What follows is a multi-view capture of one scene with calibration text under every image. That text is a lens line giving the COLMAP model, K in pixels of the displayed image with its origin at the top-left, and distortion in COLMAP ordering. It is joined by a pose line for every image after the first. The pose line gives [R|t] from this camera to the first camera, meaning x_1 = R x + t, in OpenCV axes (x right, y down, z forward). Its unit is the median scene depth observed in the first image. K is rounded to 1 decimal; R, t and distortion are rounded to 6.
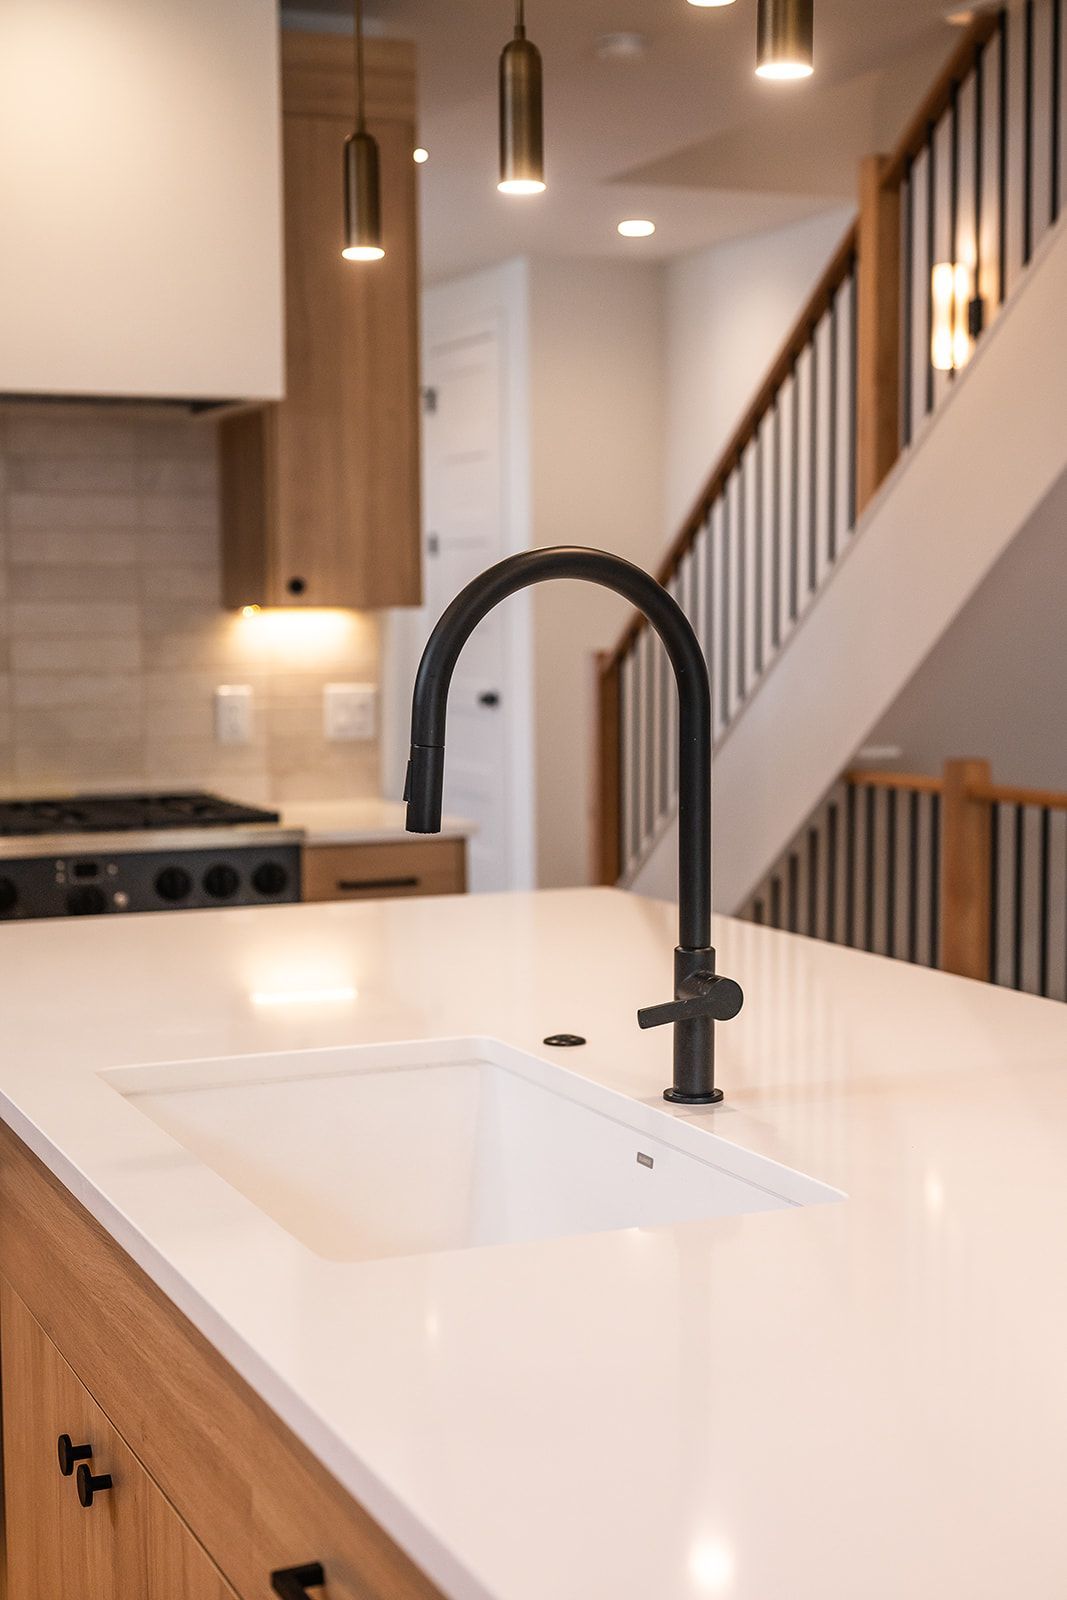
lens RADIAL K [[2303.4, 0, 545.1], [0, 2303.4, 805.7], [0, 0, 1]] dist [0.005490, 0.000000]
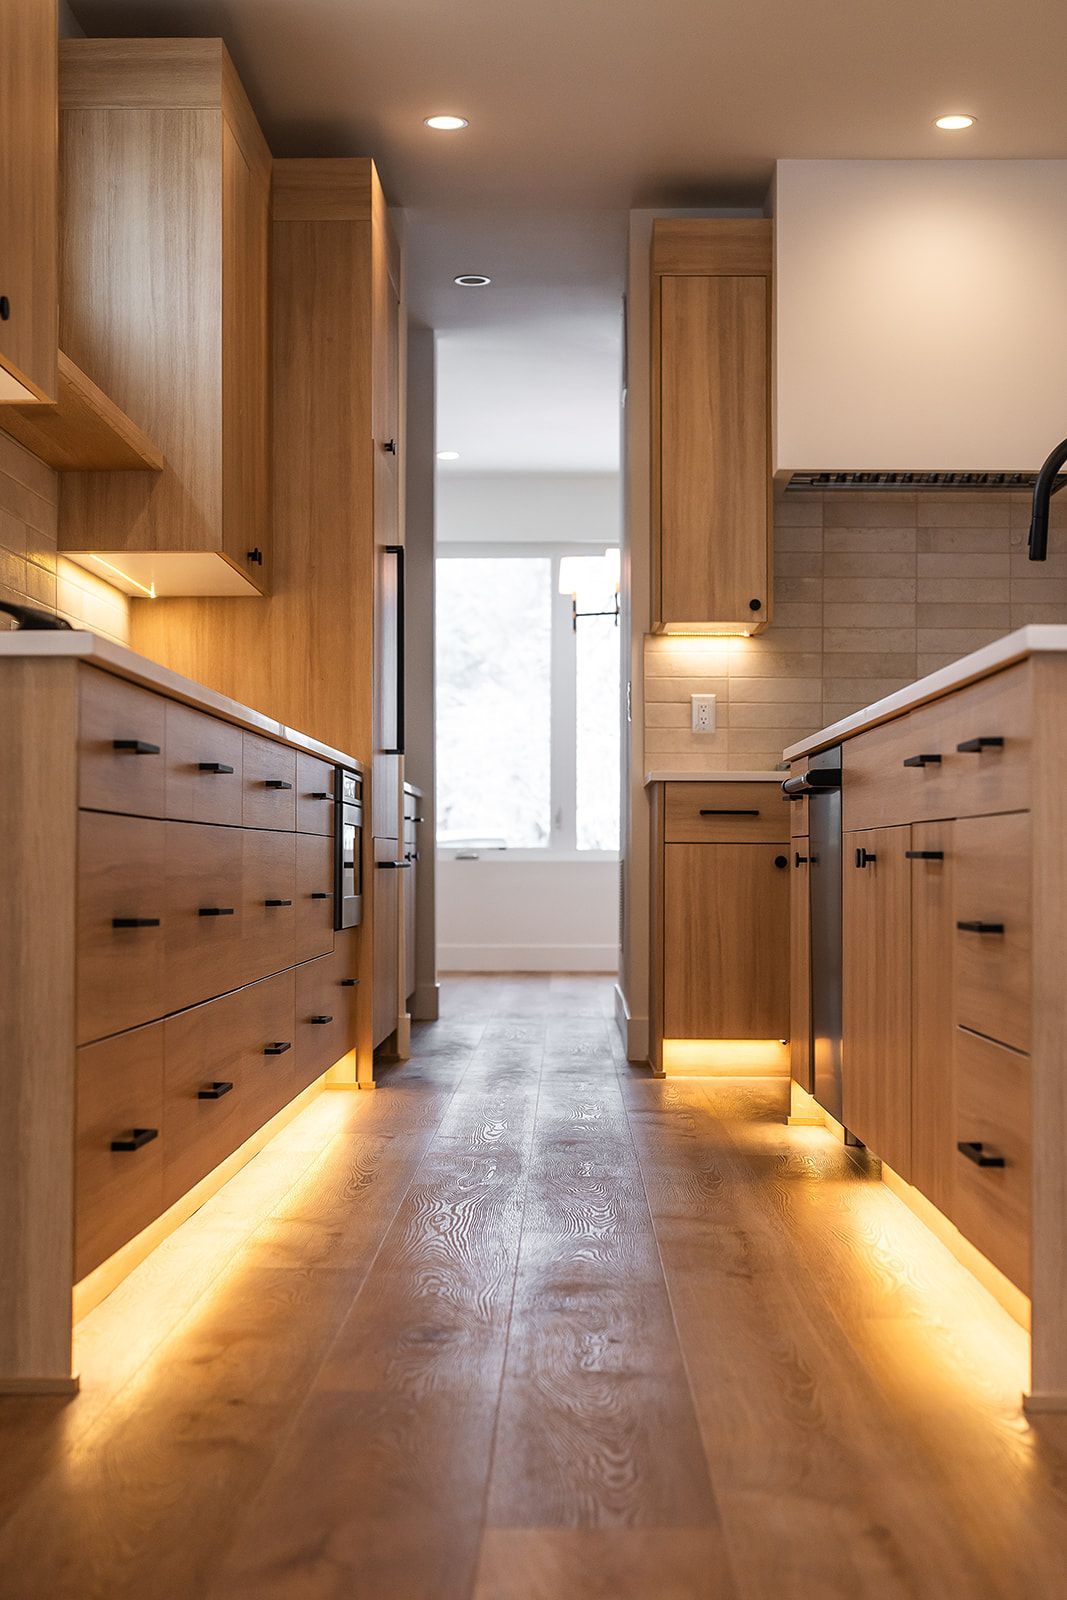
lens RADIAL K [[2368.1, 0, 572.0], [0, 2368.1, 776.2], [0, 0, 1]] dist [0.010608, 0.000000]
pose [[0.916624, -0.002555, -0.399742, 0.157567], [-0.045366, 0.992854, -0.110374, 0.173910], [0.397168, 0.119306, 0.909958, -0.405200]]
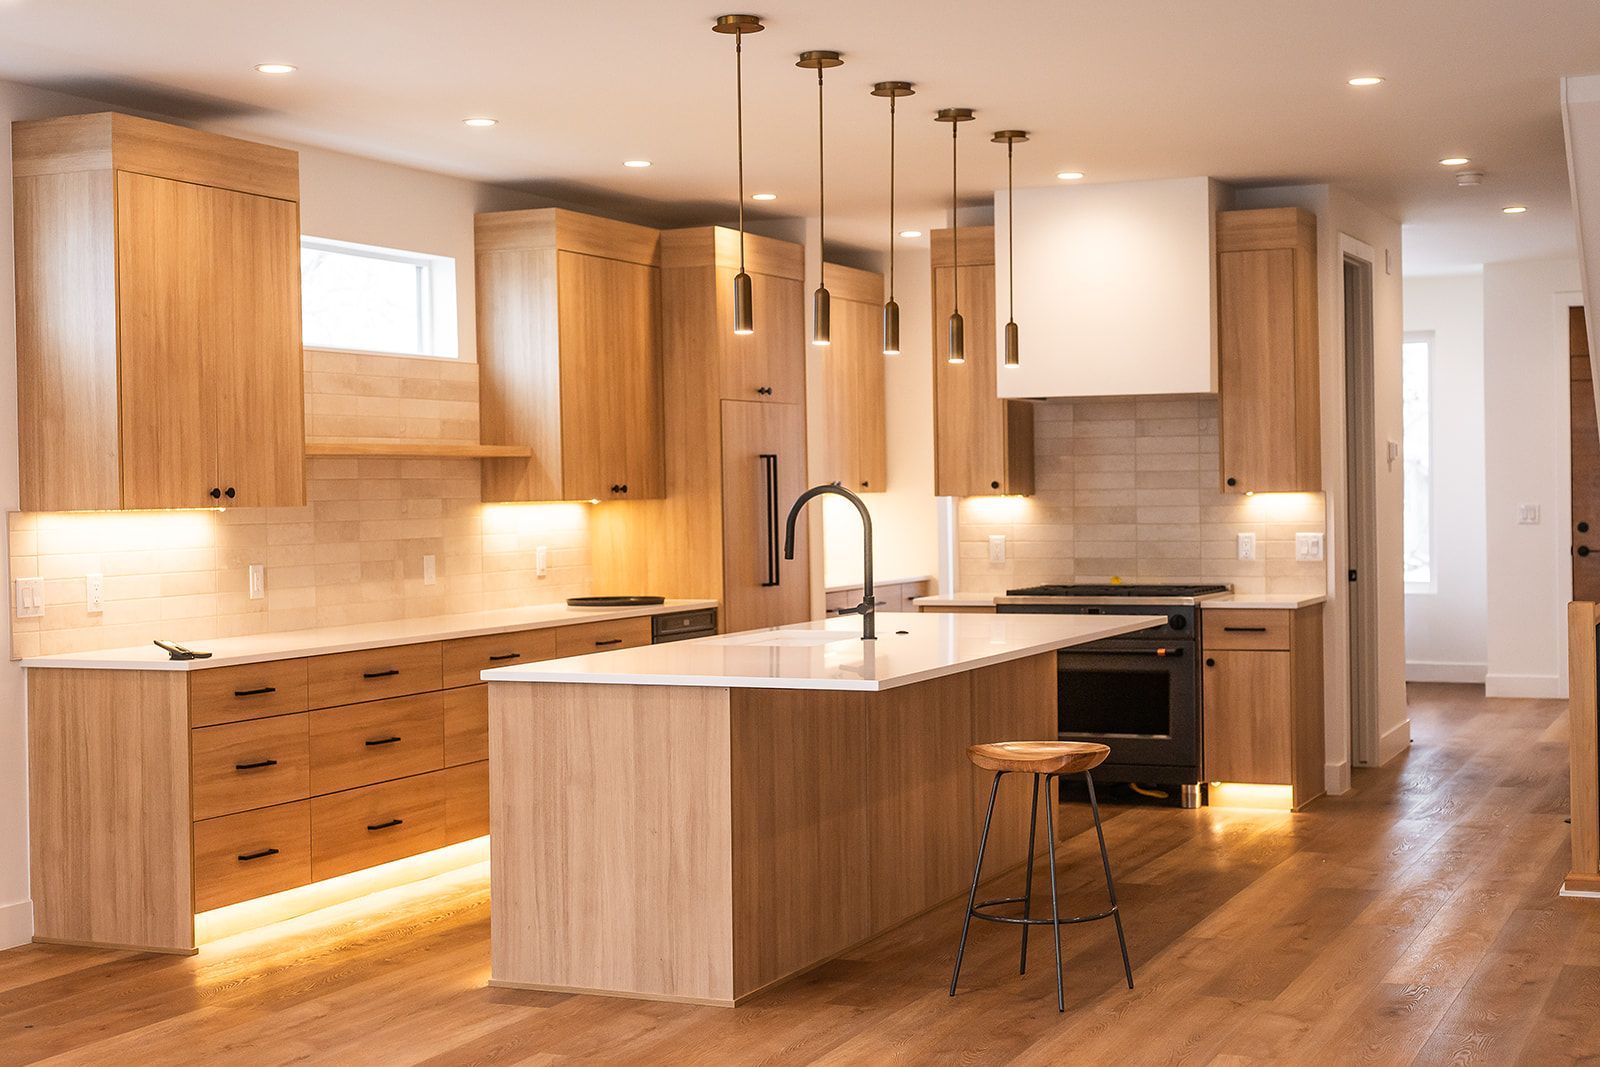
lens RADIAL K [[2303.4, 0, 813.2], [0, 2303.4, 519.8], [0, 0, 1]] dist [0.005490, 0.000000]
pose [[0.689952, 0.008364, -0.723807, 1.066665], [-0.054615, 0.997684, -0.040532, 0.038123], [0.721792, 0.067496, 0.688811, -0.629471]]
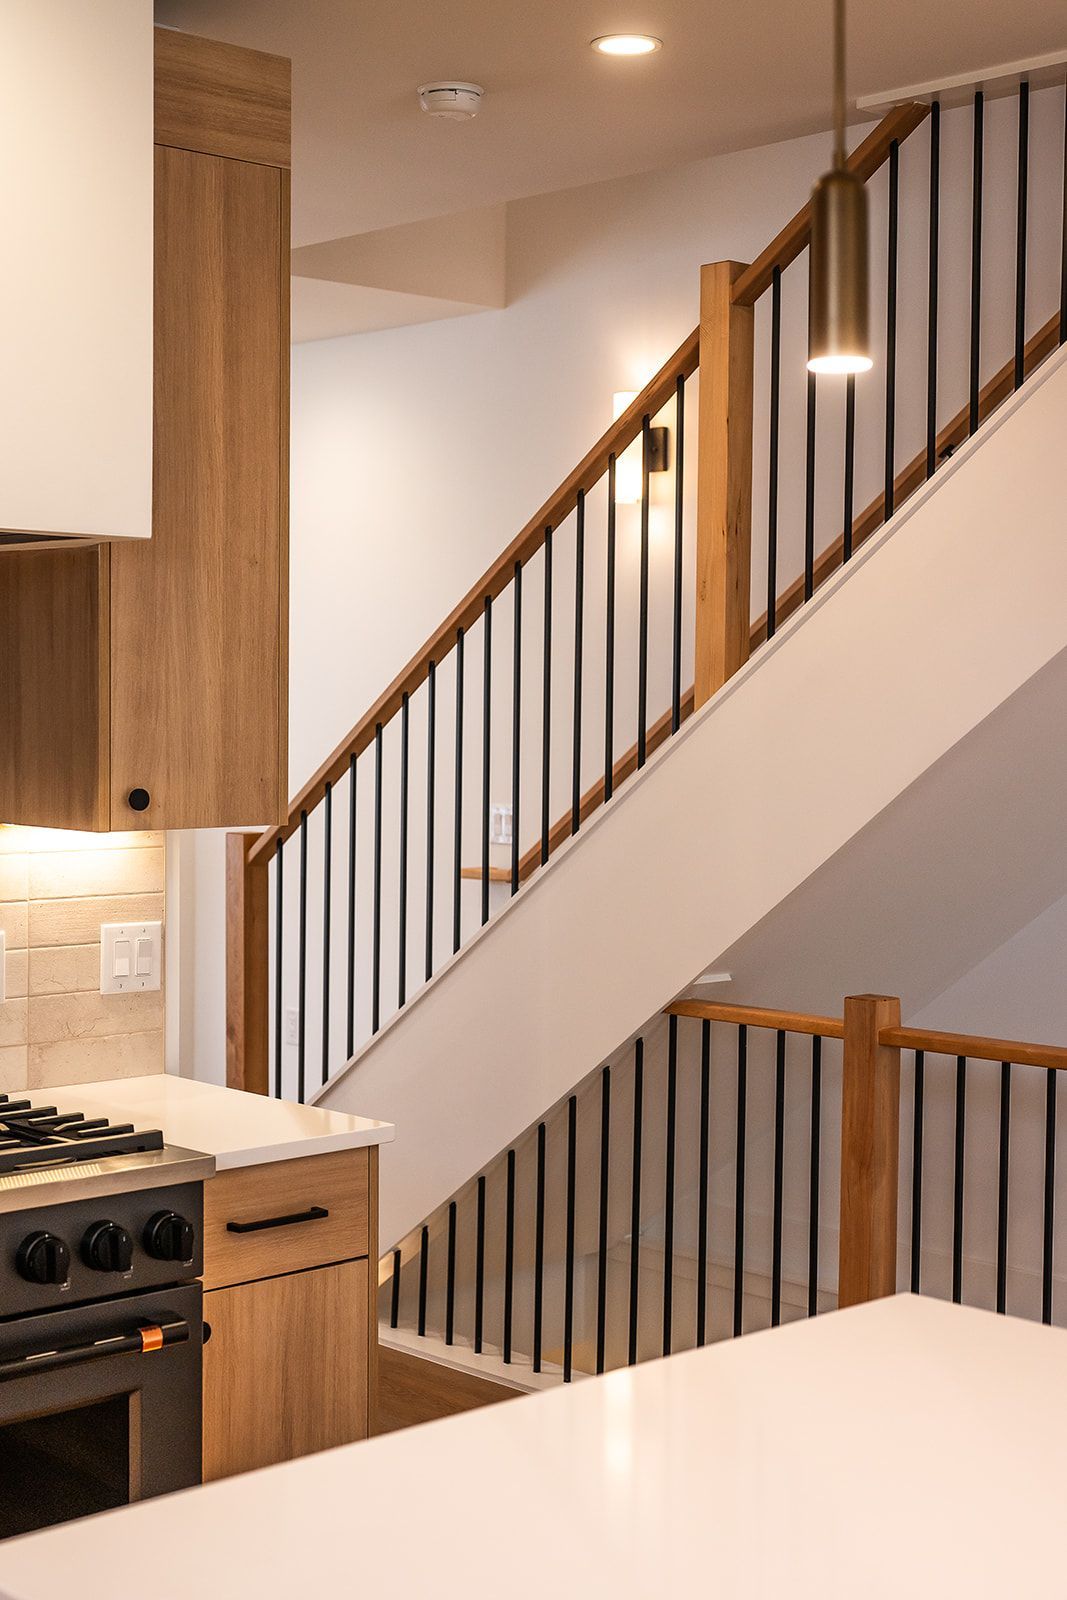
lens RADIAL K [[2303.4, 0, 538.8], [0, 2303.4, 796.4], [0, 0, 1]] dist [0.005490, 0.000000]
pose [[0.939466, 0.000590, 0.342640, -0.228789], [0.015240, 0.998937, -0.043506, -0.061800], [-0.342302, 0.046095, 0.938459, 0.285744]]
